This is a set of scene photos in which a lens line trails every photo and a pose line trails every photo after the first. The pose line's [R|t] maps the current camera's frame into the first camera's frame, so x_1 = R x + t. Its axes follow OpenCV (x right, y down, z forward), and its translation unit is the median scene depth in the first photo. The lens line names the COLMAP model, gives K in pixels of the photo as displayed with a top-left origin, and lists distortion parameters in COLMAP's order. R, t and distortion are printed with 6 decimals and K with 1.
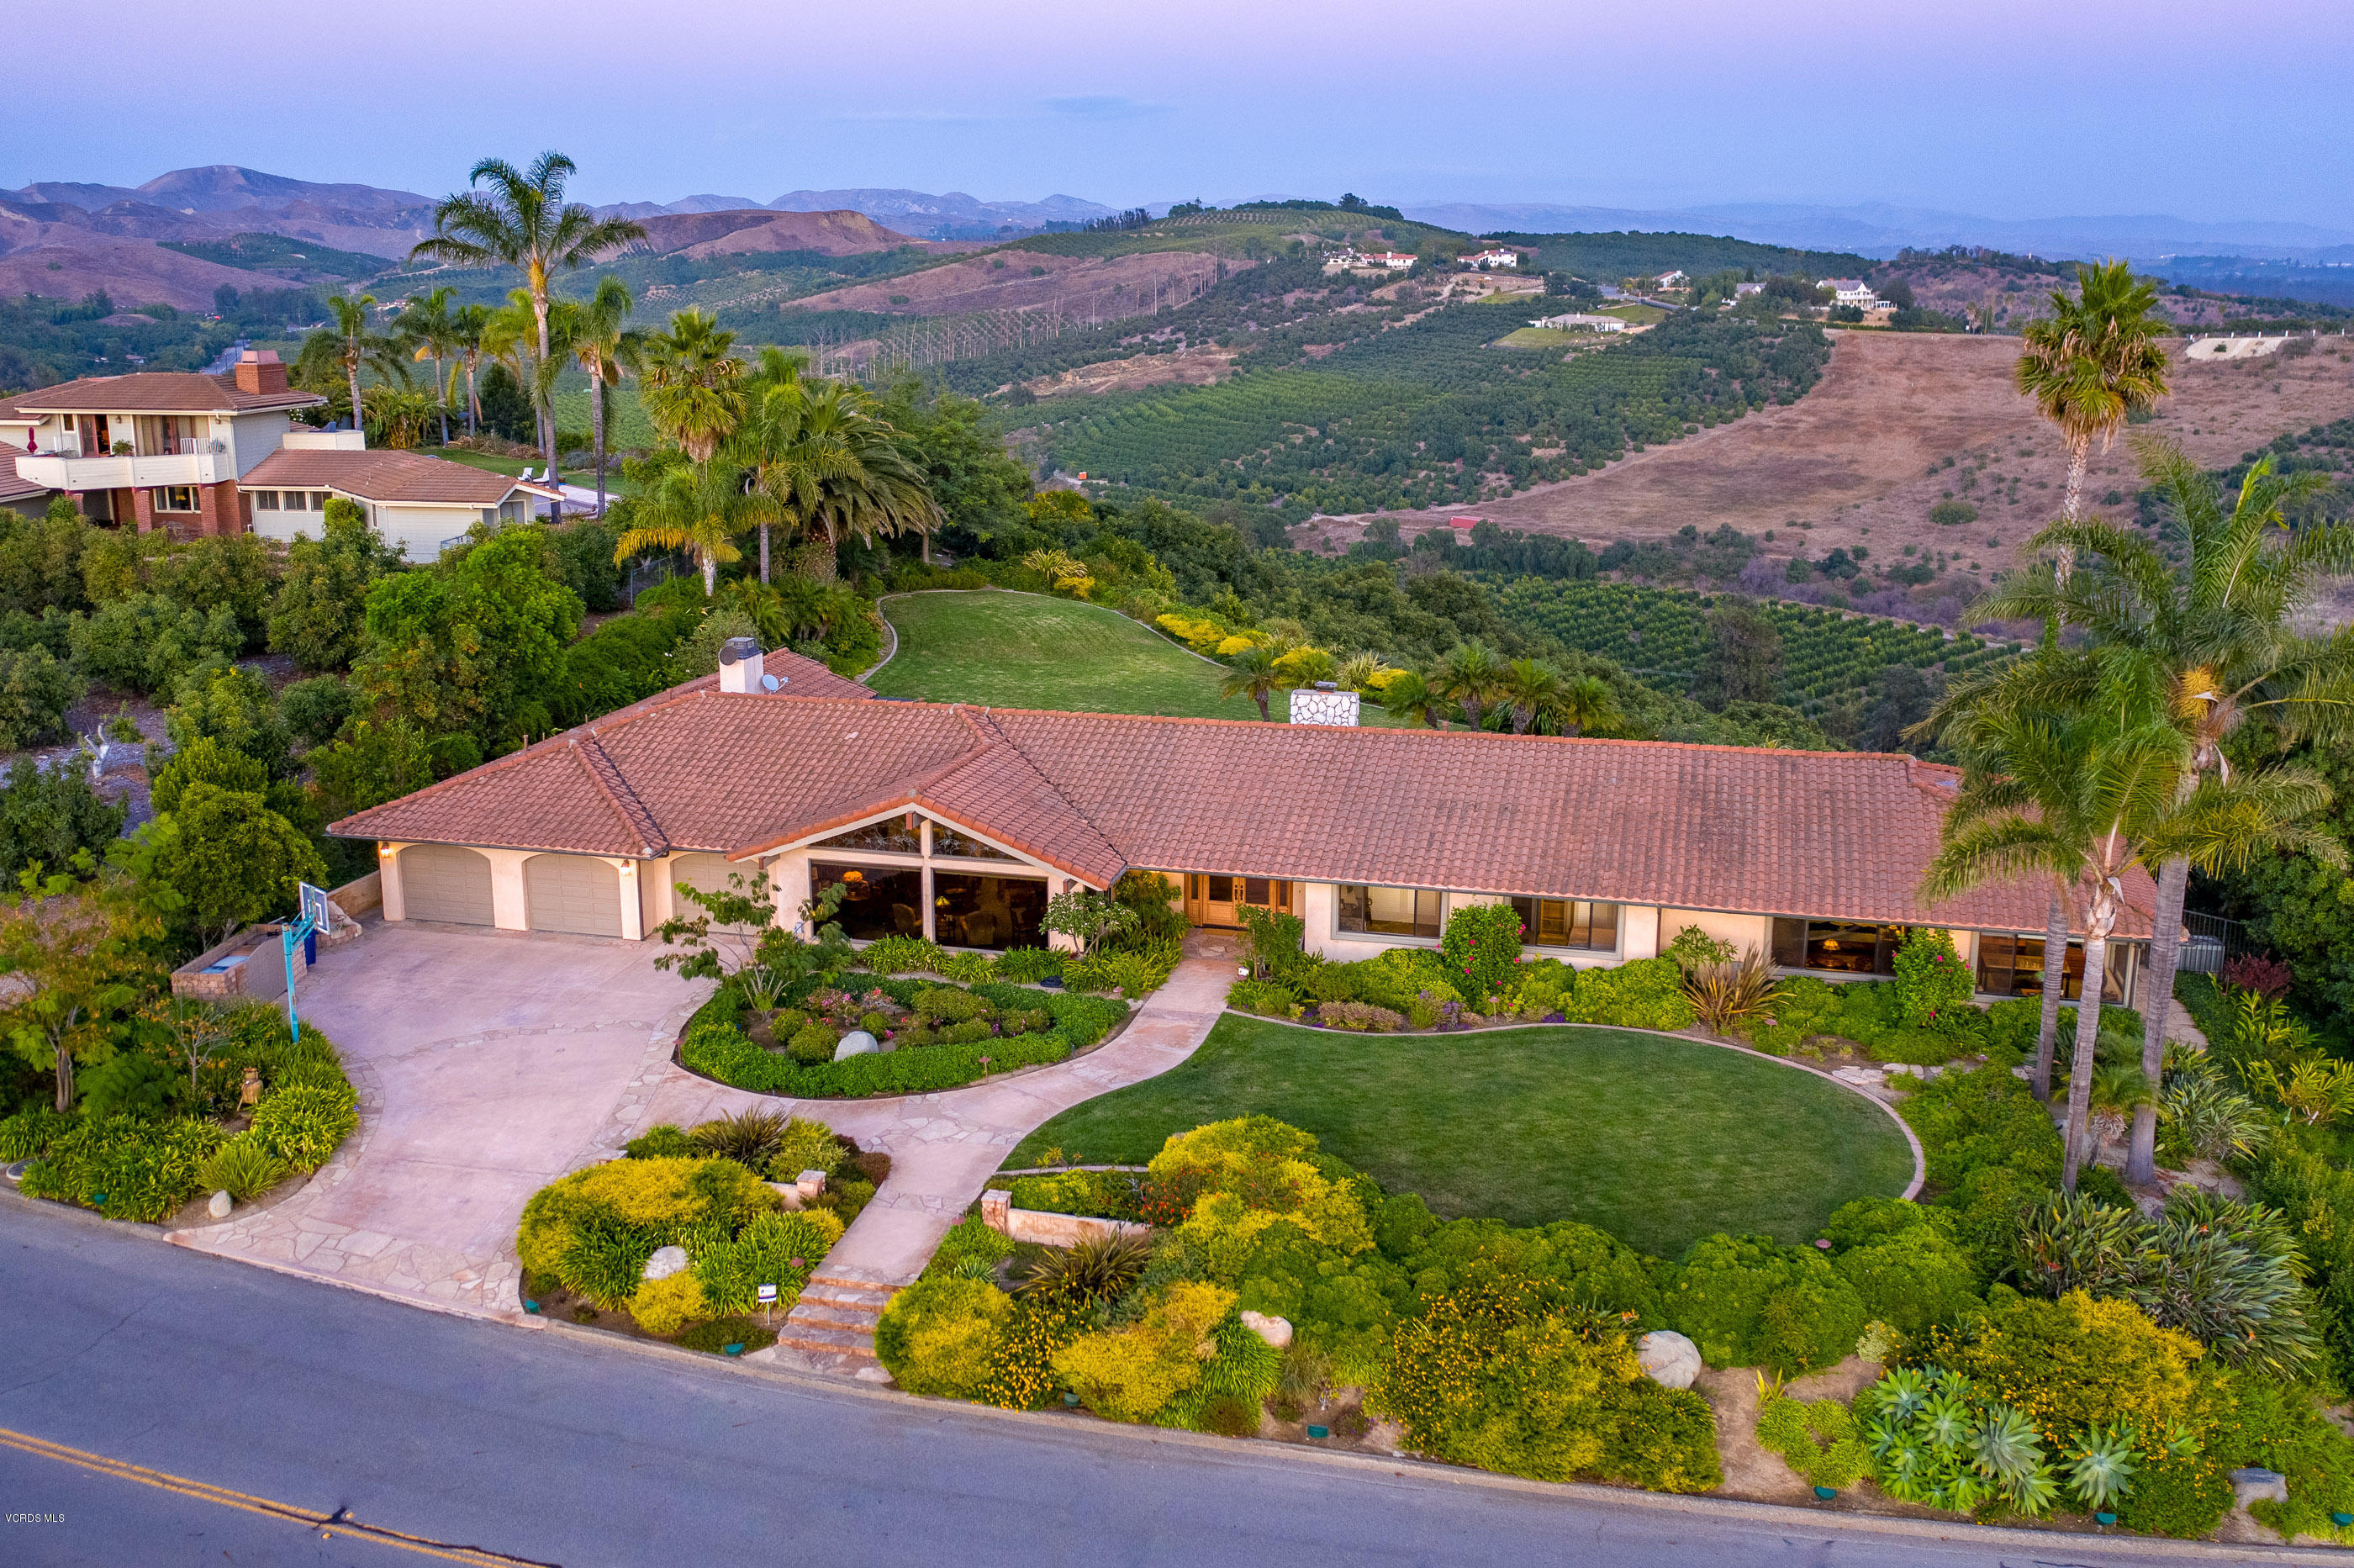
lens RADIAL K [[2173.6, 0, 1177.0], [0, 2173.6, 784.0], [0, 0, 1]] dist [-0.005074, 0.004559]
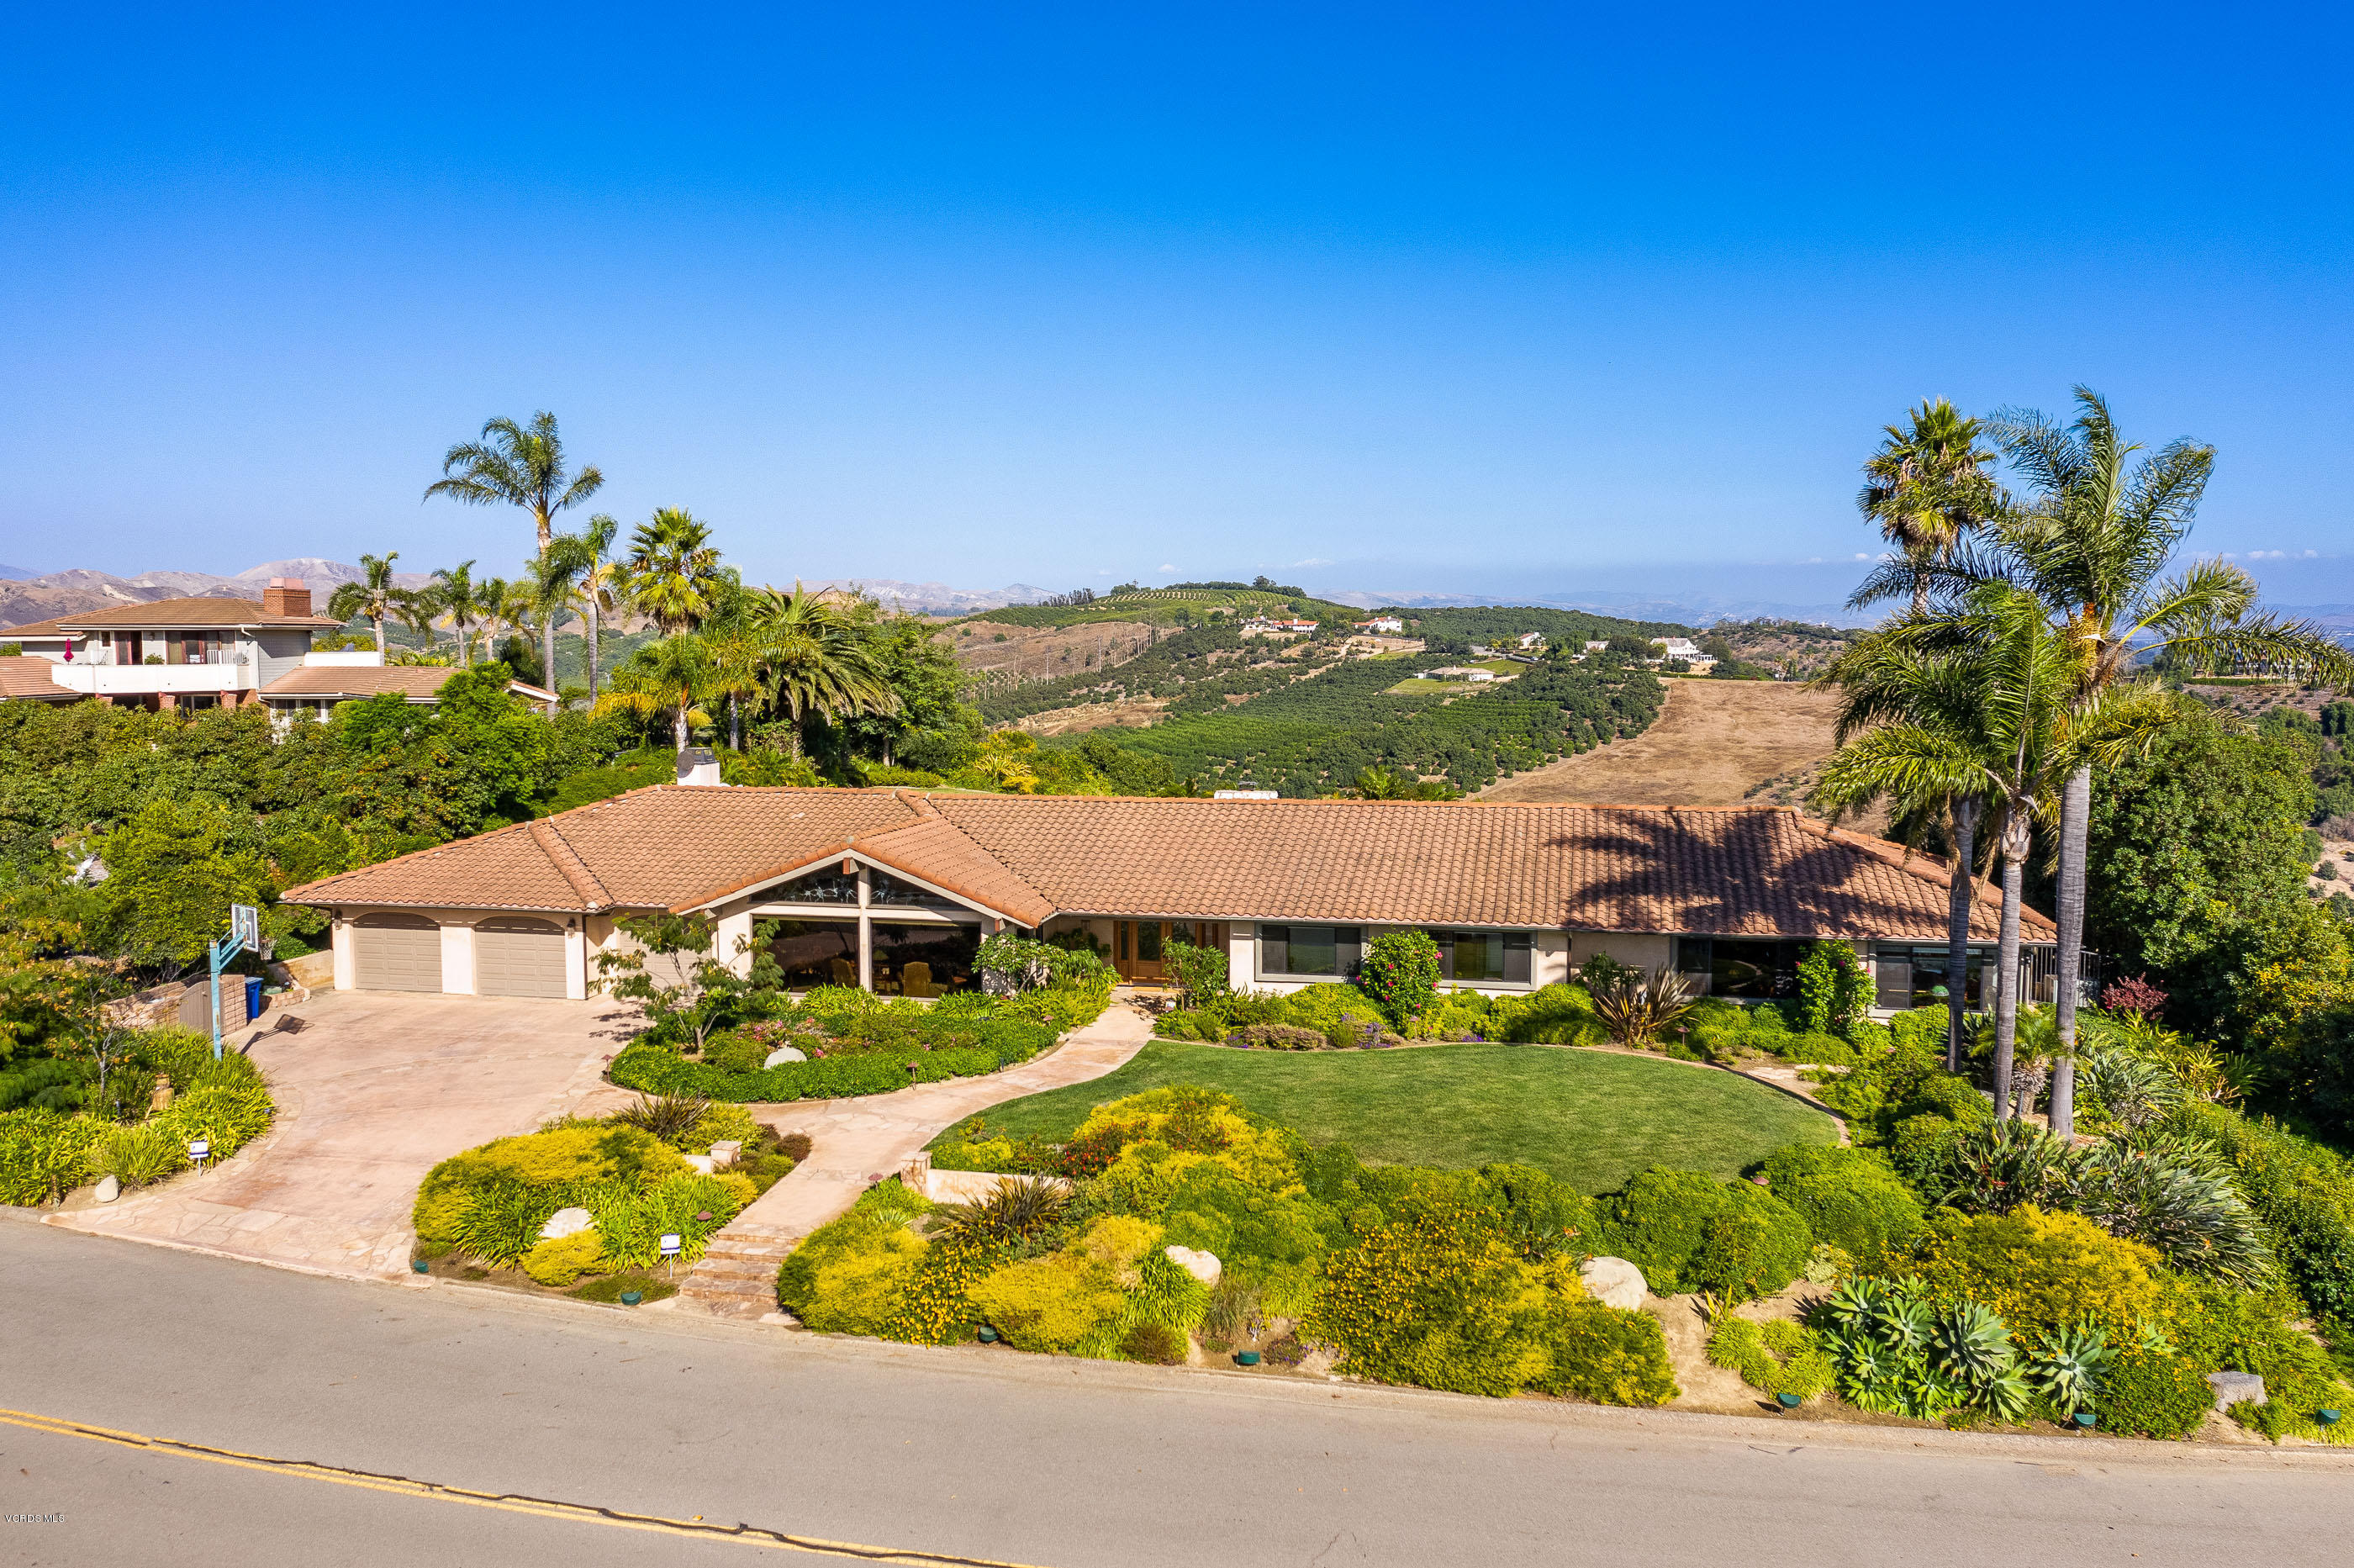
lens RADIAL K [[1861.1, 0, 1192.9], [0, 1861.1, 792.7], [0, 0, 1]] dist [-0.008933, 0.007219]
pose [[0.999192, -0.005647, 0.039785, 0.006663], [0.011694, 0.988089, -0.153438, 0.123816], [-0.038444, 0.153779, 0.987357, 0.116227]]
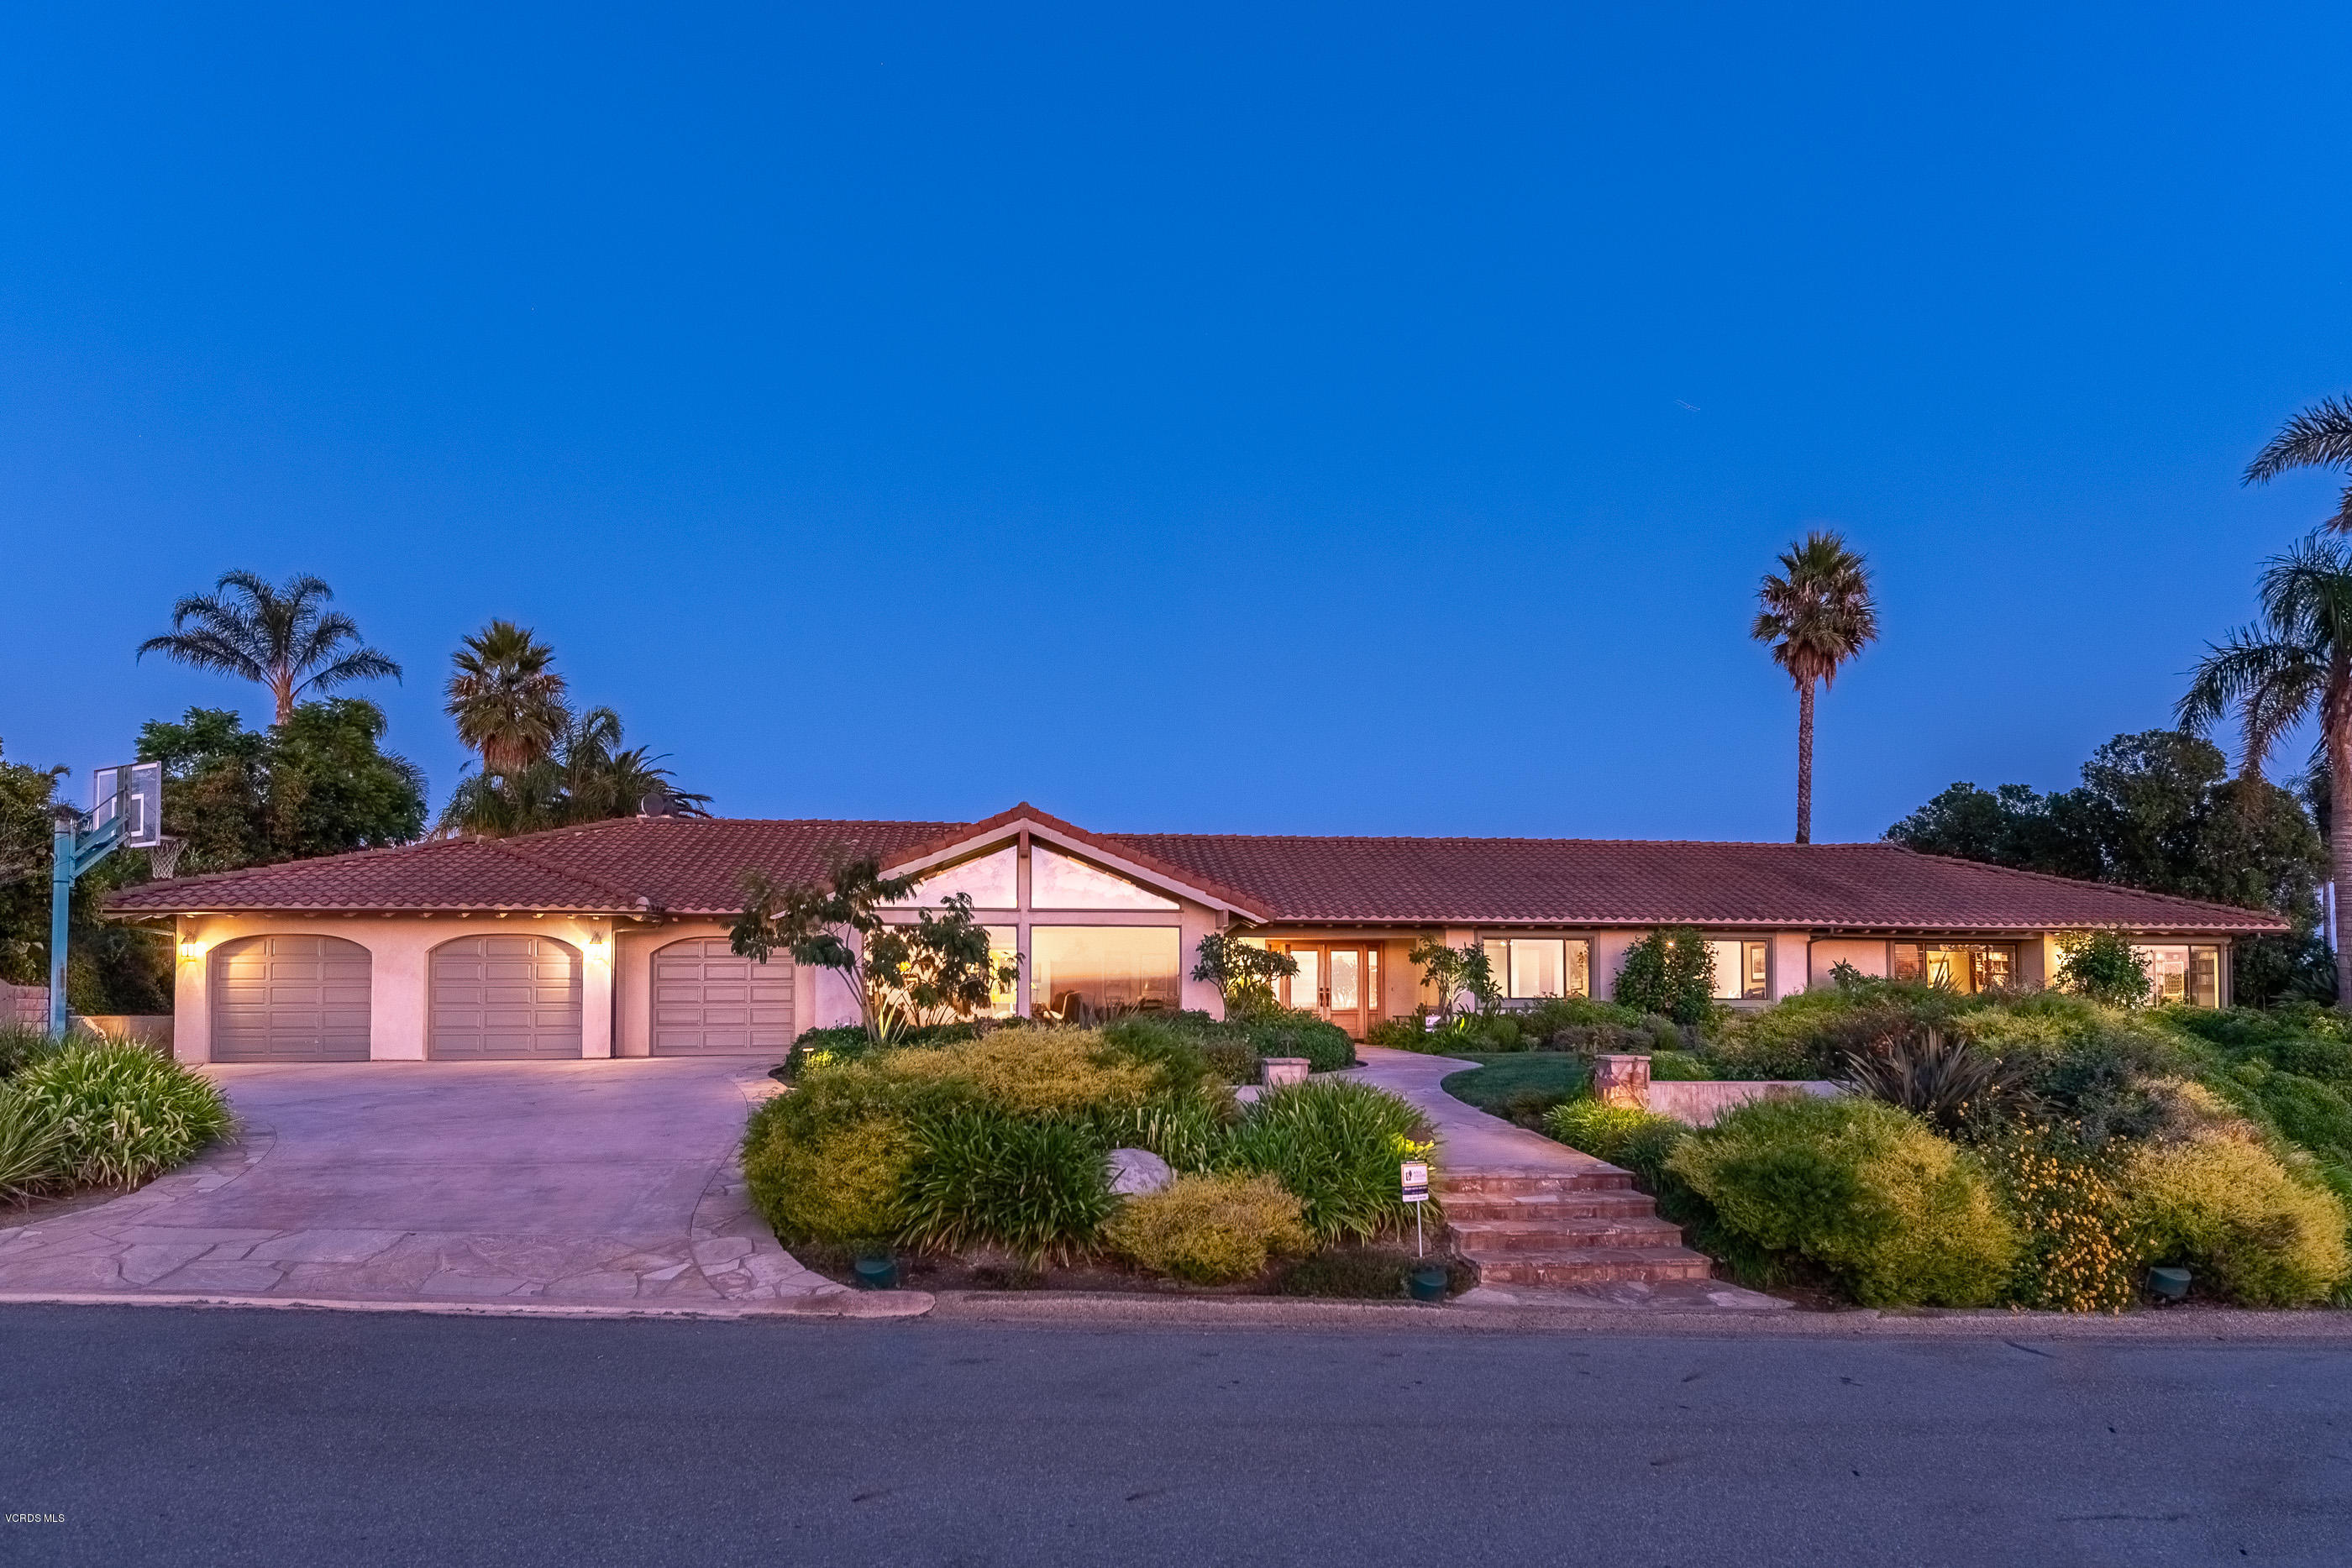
lens RADIAL K [[1432.2, 0, 1245.1], [0, 1432.2, 783.3], [0, 0, 1]] dist [0.035546, -0.028653]
pose [[0.916469, 0.062528, 0.395191, -0.259386], [0.082438, 0.937011, -0.339434, 0.189762], [-0.391522, 0.343659, 0.853586, 0.537404]]
